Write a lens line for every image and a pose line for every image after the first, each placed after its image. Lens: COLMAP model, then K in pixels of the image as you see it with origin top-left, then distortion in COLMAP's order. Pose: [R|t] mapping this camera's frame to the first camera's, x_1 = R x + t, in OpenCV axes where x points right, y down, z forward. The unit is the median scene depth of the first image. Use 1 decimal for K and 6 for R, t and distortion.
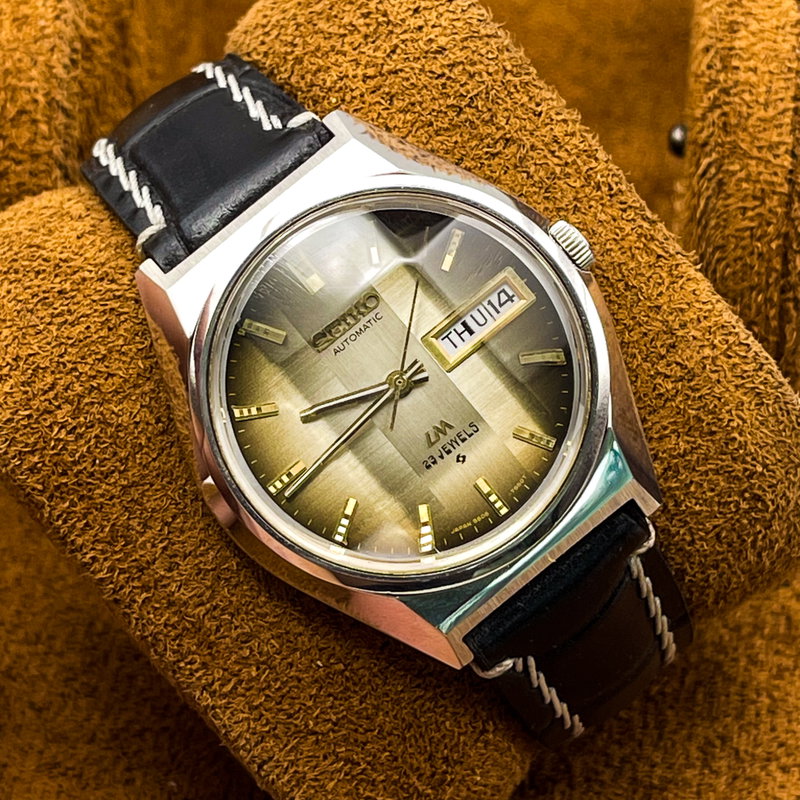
lens RADIAL K [[2582.0, 0, 398.2], [0, 2582.0, 424.6], [0, 0, 1]] dist [0.192408, -1.305093]
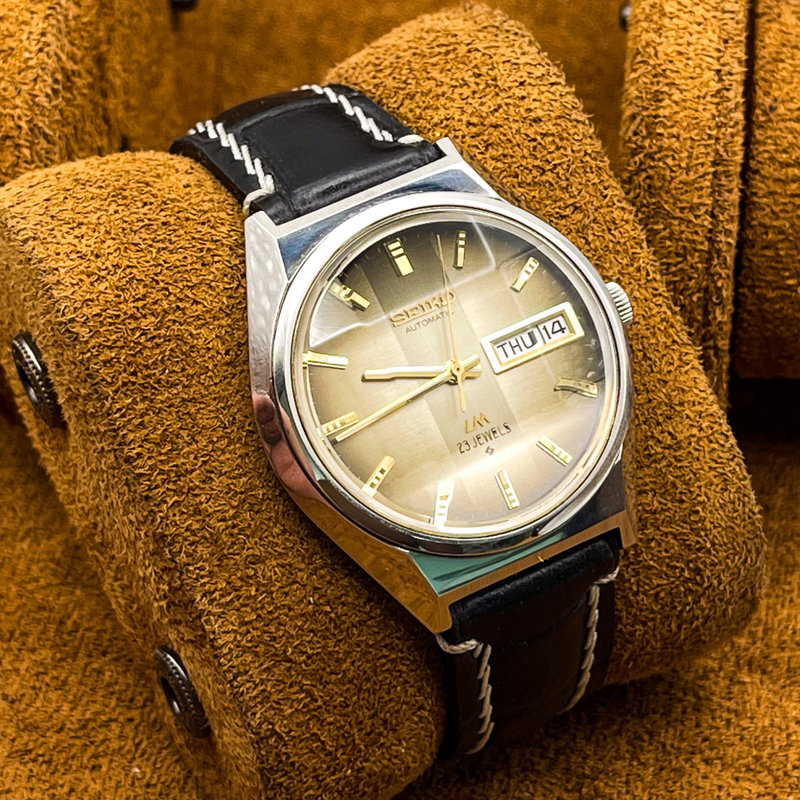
lens RADIAL K [[2582.0, 0, 398.2], [0, 2582.0, 424.6], [0, 0, 1]] dist [0.192408, -1.305093]
pose [[0.949925, 0.273212, 0.151649, -0.180929], [-0.248394, 0.954673, -0.164014, 0.190233], [-0.189586, 0.118132, 0.974732, -0.095878]]
